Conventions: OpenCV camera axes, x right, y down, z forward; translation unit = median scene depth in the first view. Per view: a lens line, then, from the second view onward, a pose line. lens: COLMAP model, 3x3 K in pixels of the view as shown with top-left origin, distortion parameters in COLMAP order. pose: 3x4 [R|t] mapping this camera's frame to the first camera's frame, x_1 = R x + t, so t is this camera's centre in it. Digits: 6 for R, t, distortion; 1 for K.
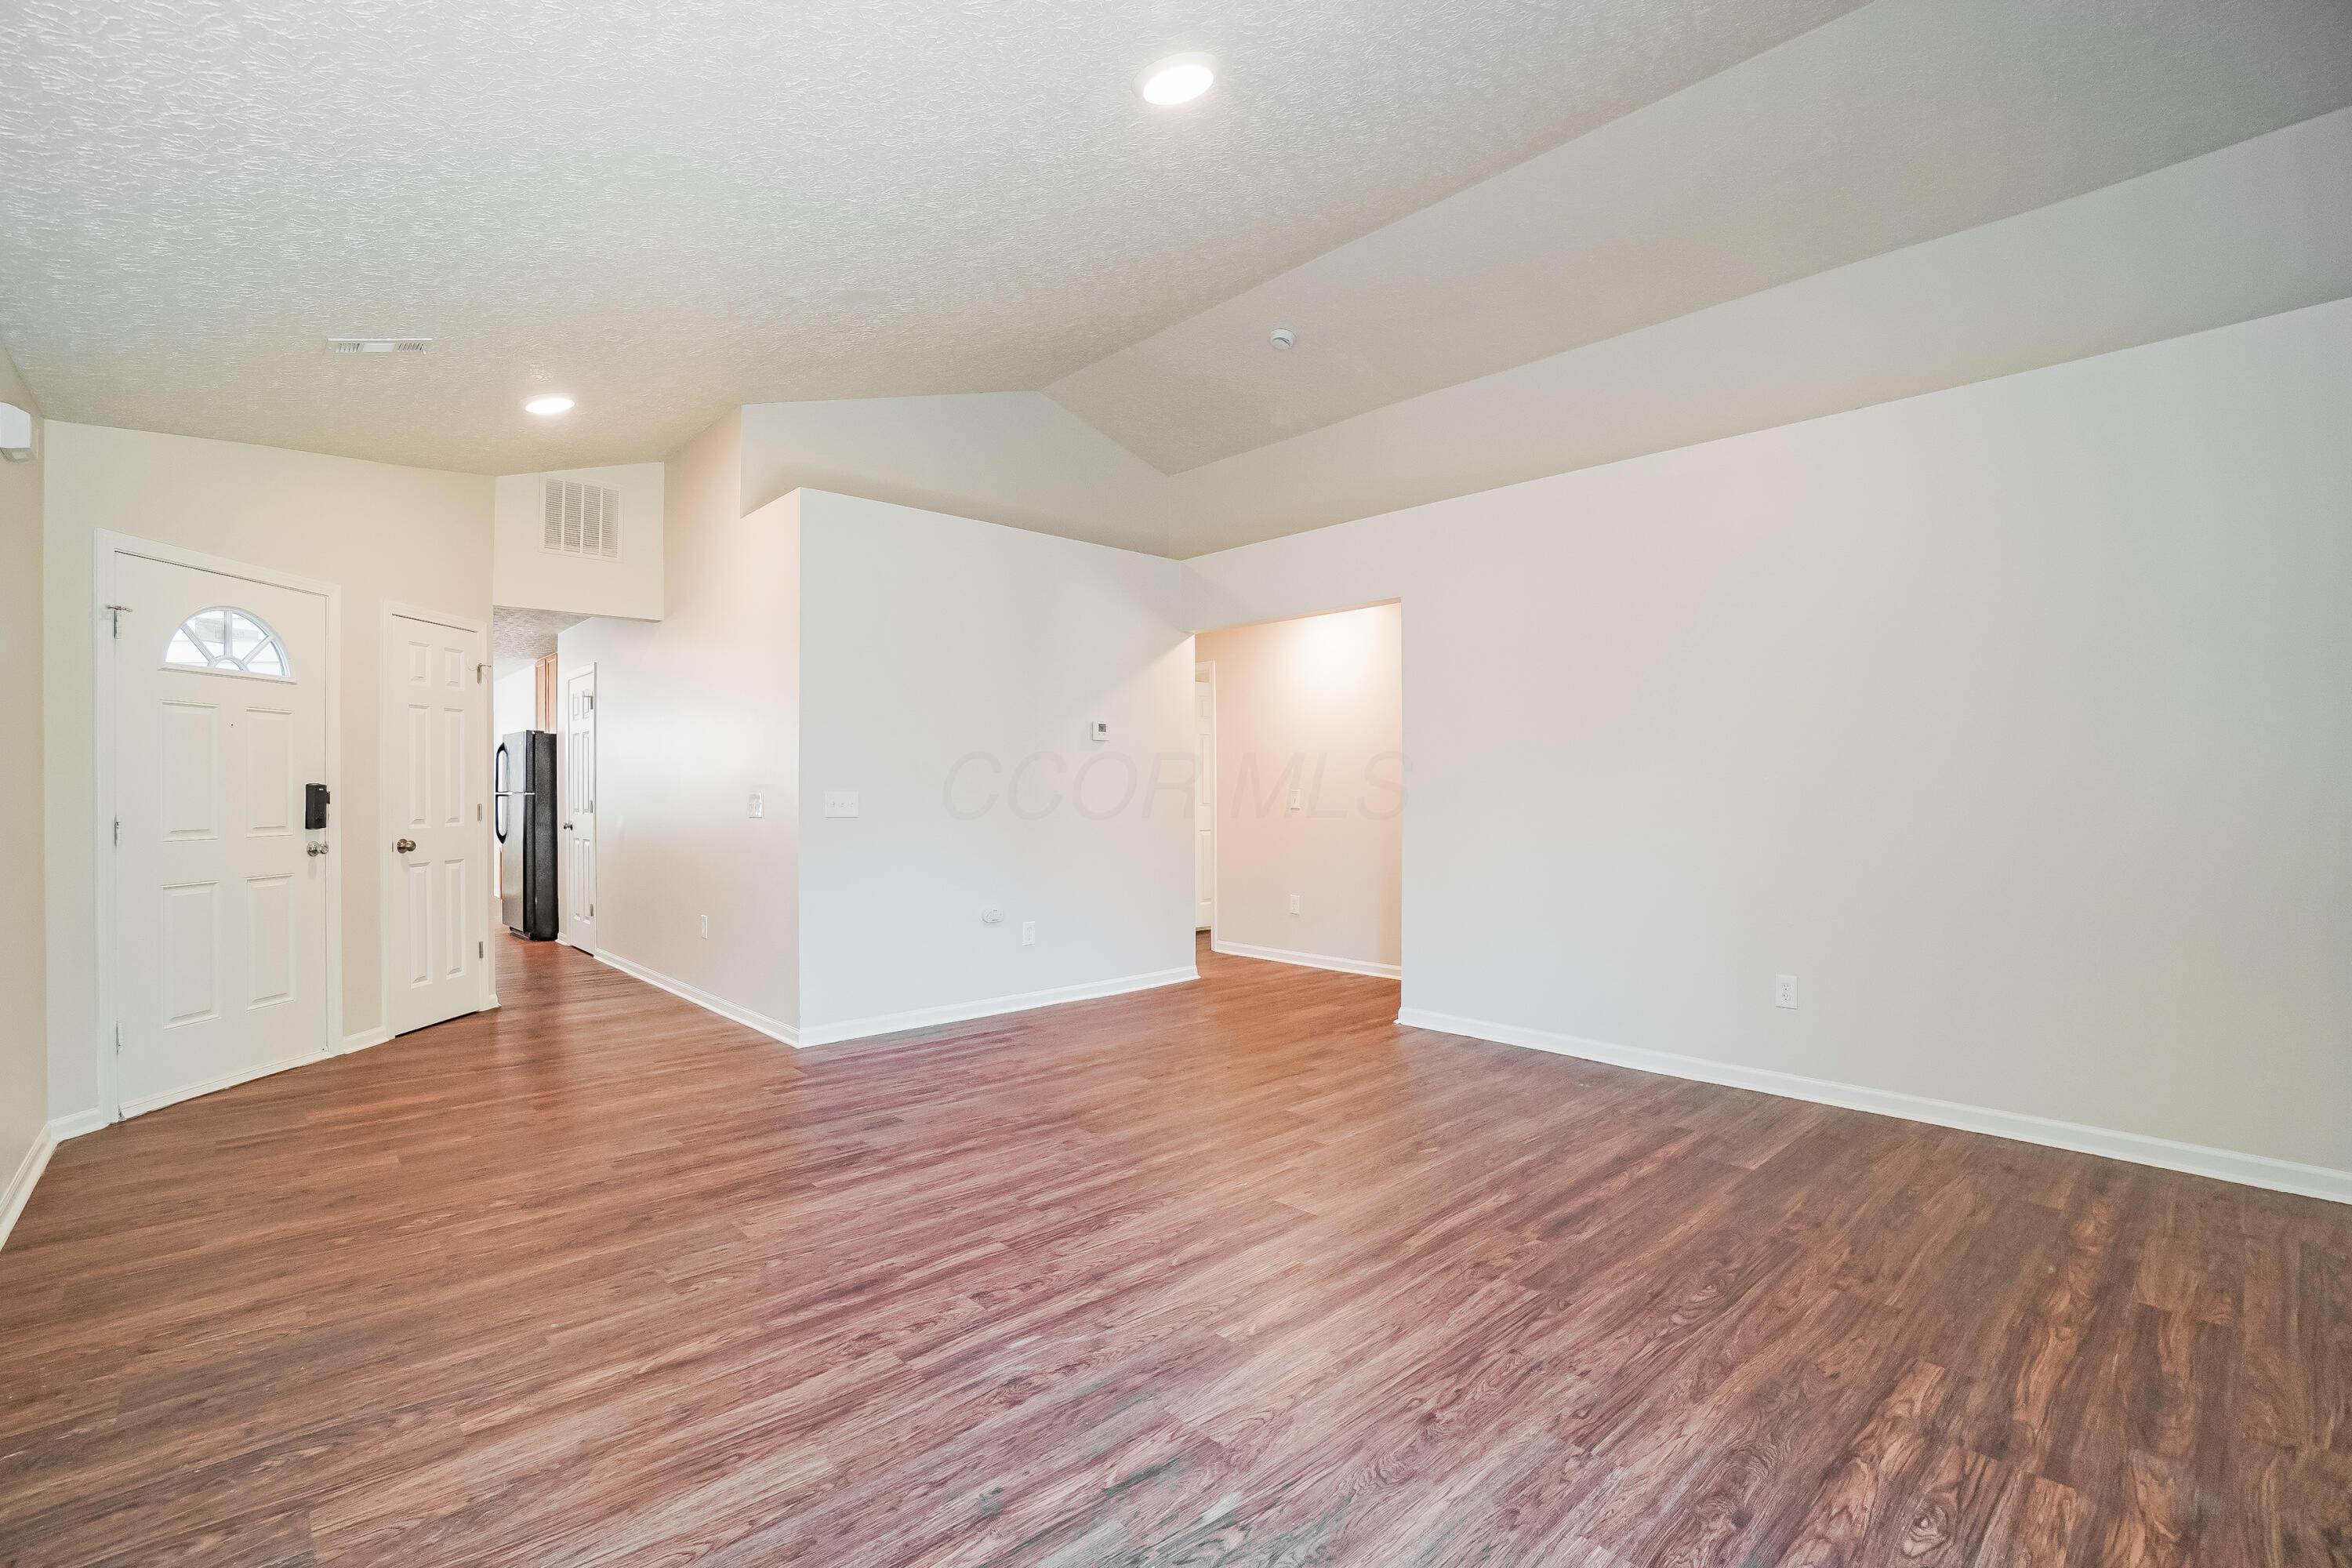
lens RADIAL K [[1022.9, 0, 1181.1], [0, 1022.9, 803.6], [0, 0, 1]] dist [-0.002741, 0.002763]
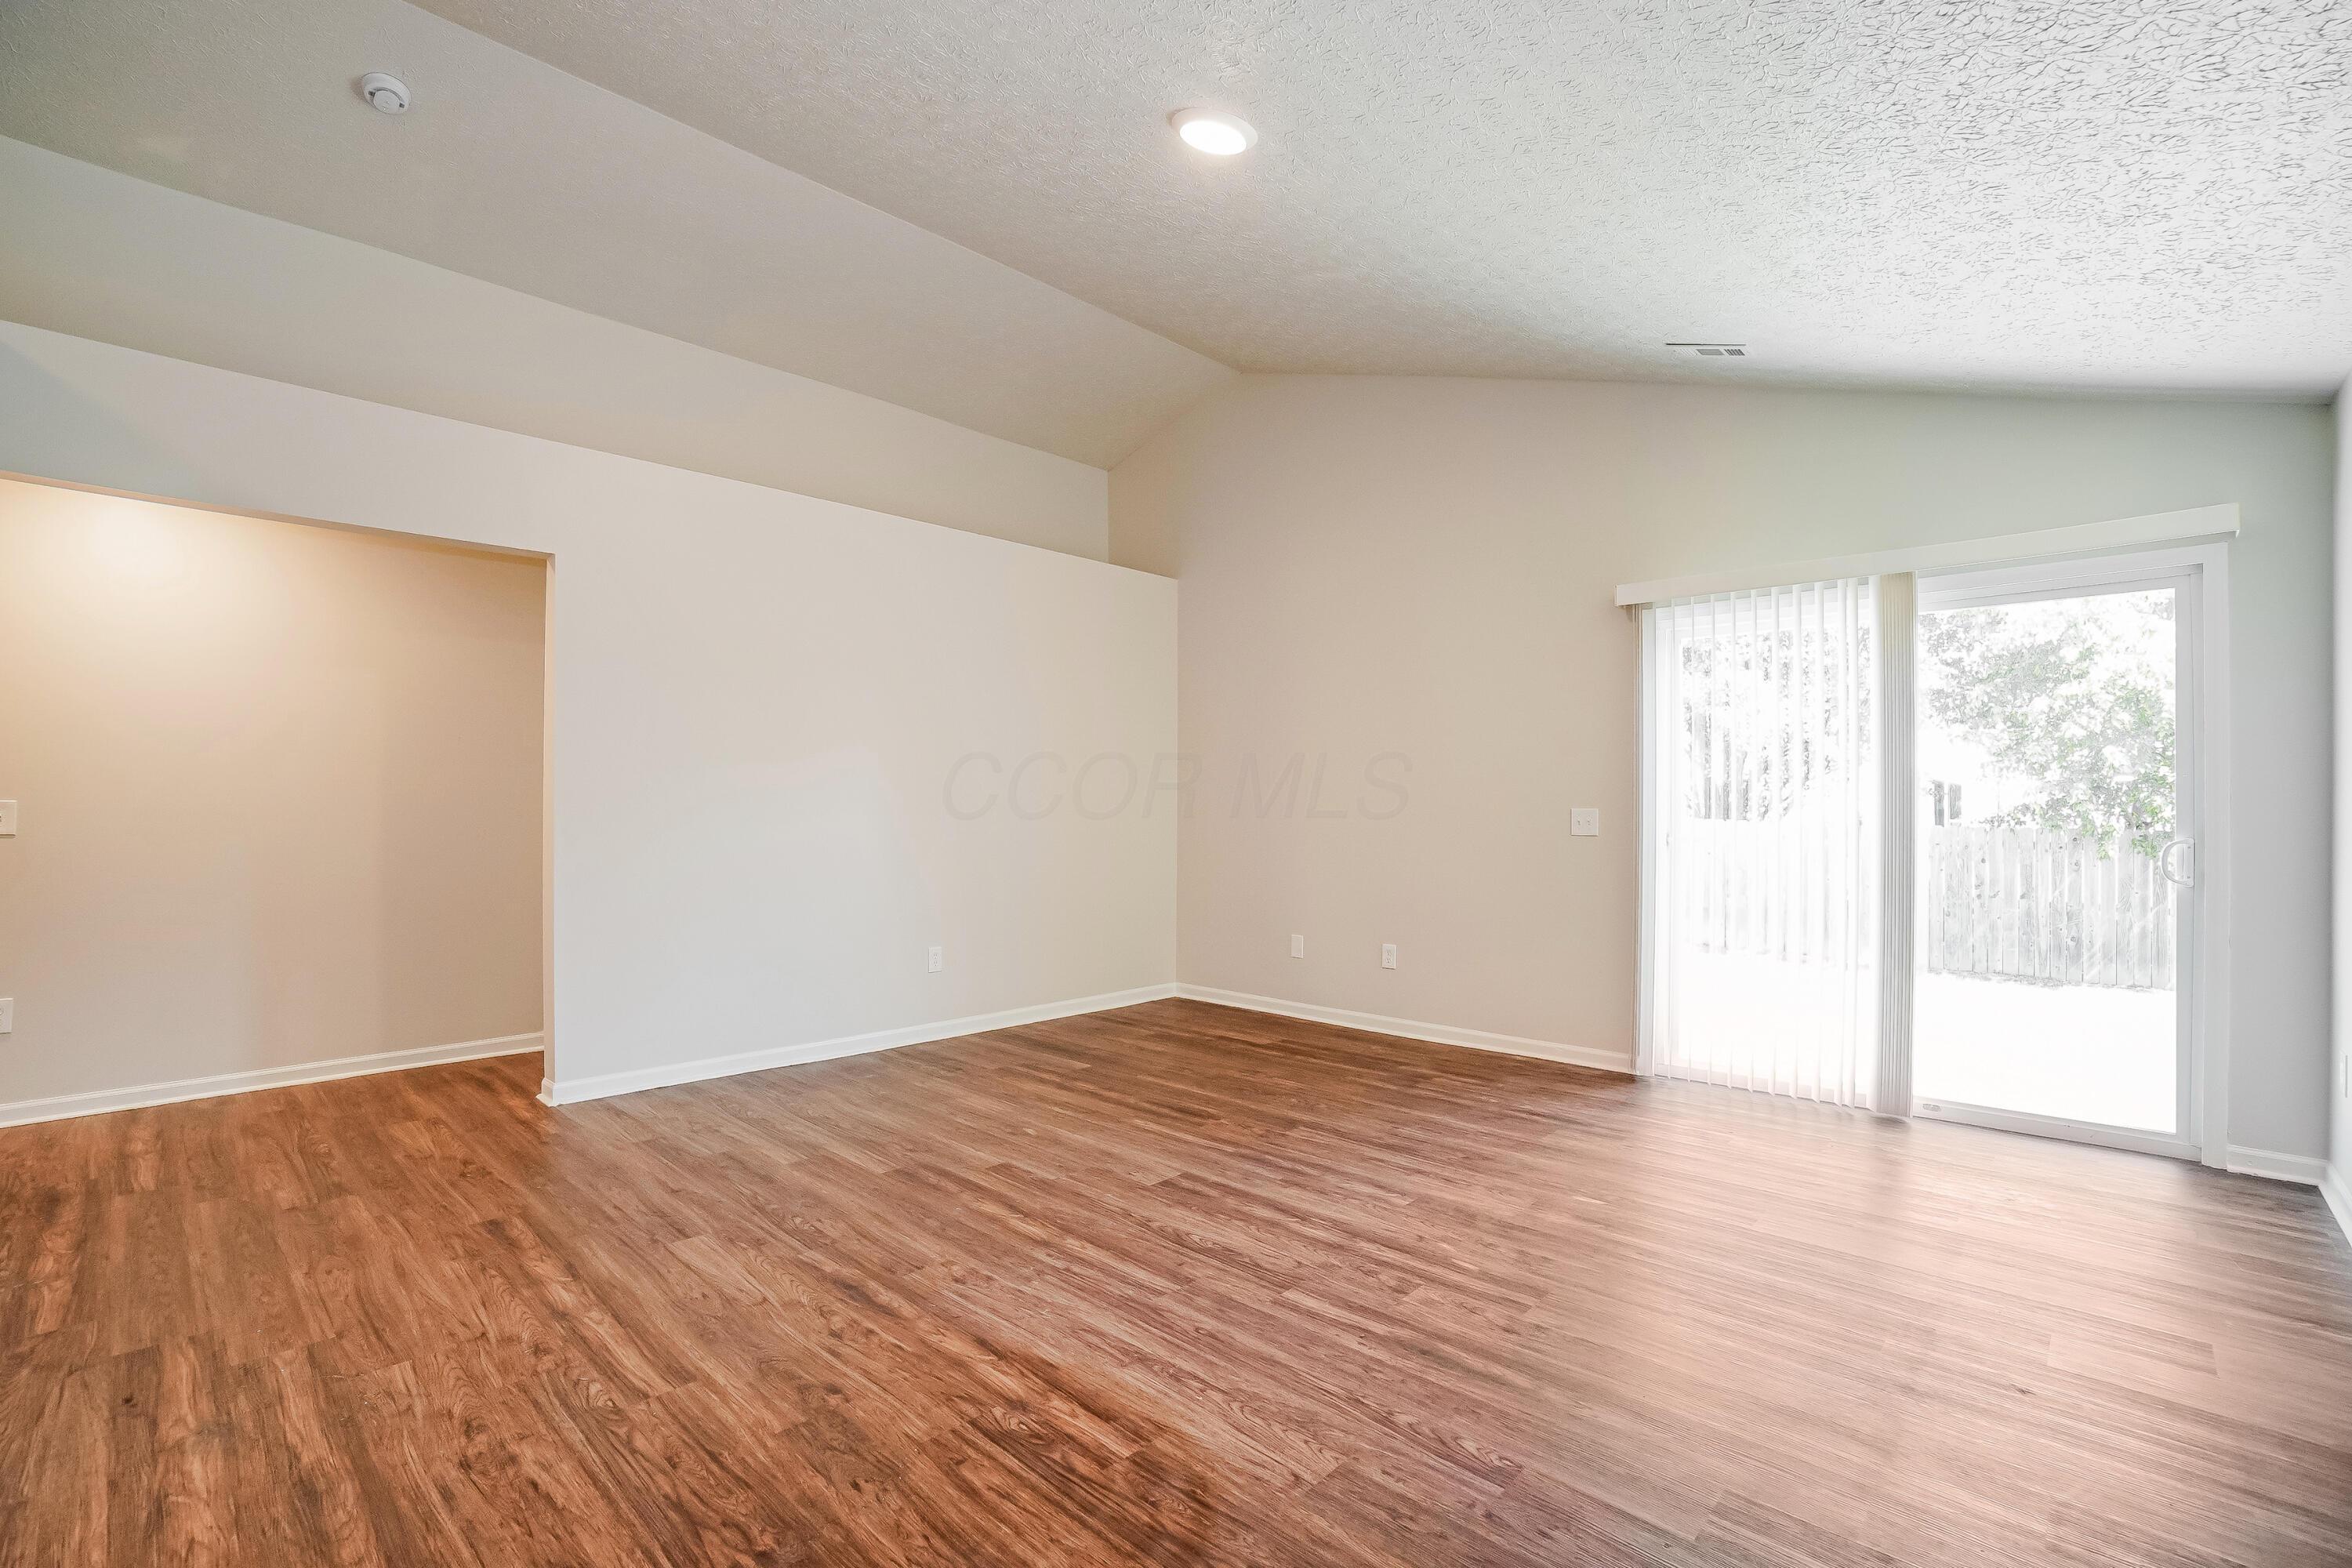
lens RADIAL K [[1022.9, 0, 1181.8], [0, 1022.9, 789.8], [0, 0, 1]] dist [-0.002741, 0.002763]
pose [[-0.072006, 0.034930, 0.996792, -0.965702], [-0.010756, 0.999301, -0.035795, 0.013899], [-0.997346, -0.013299, -0.071580, 1.026175]]
